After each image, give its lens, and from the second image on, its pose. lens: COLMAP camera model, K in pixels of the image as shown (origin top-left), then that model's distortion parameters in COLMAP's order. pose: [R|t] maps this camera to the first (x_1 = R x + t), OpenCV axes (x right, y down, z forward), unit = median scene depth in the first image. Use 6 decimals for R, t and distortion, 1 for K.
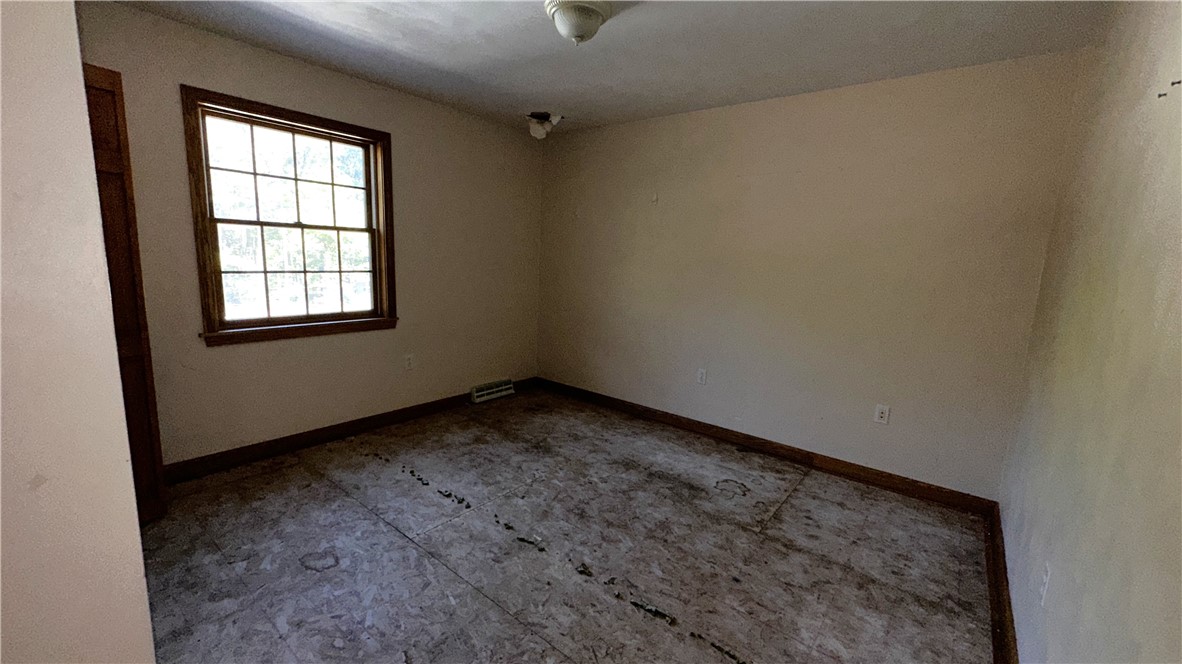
lens RADIAL K [[502.7, 0, 591.0], [0, 502.7, 332.0], [0, 0, 1]] dist [0.001075, 0.000359]
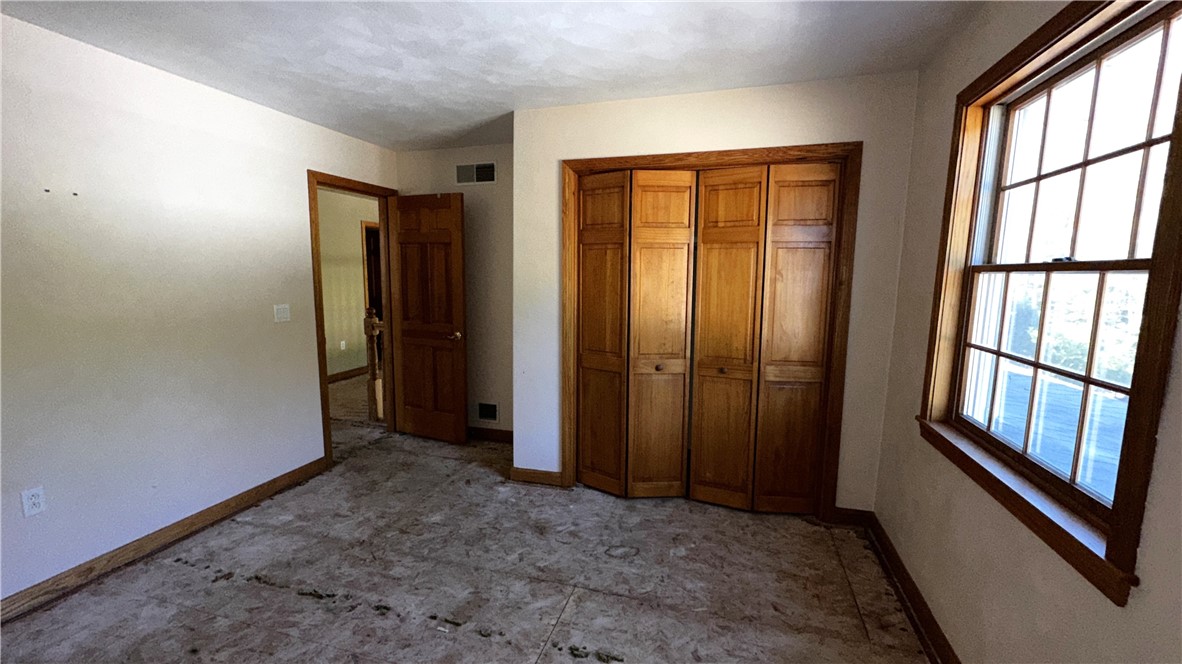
lens RADIAL K [[502.7, 0, 591.0], [0, 502.7, 332.0], [0, 0, 1]] dist [0.001075, 0.000359]
pose [[-0.927256, -0.003802, -0.374408, -0.014613], [-0.102827, 0.964087, 0.244872, -0.225514], [0.360031, 0.265559, -0.894347, 1.286666]]
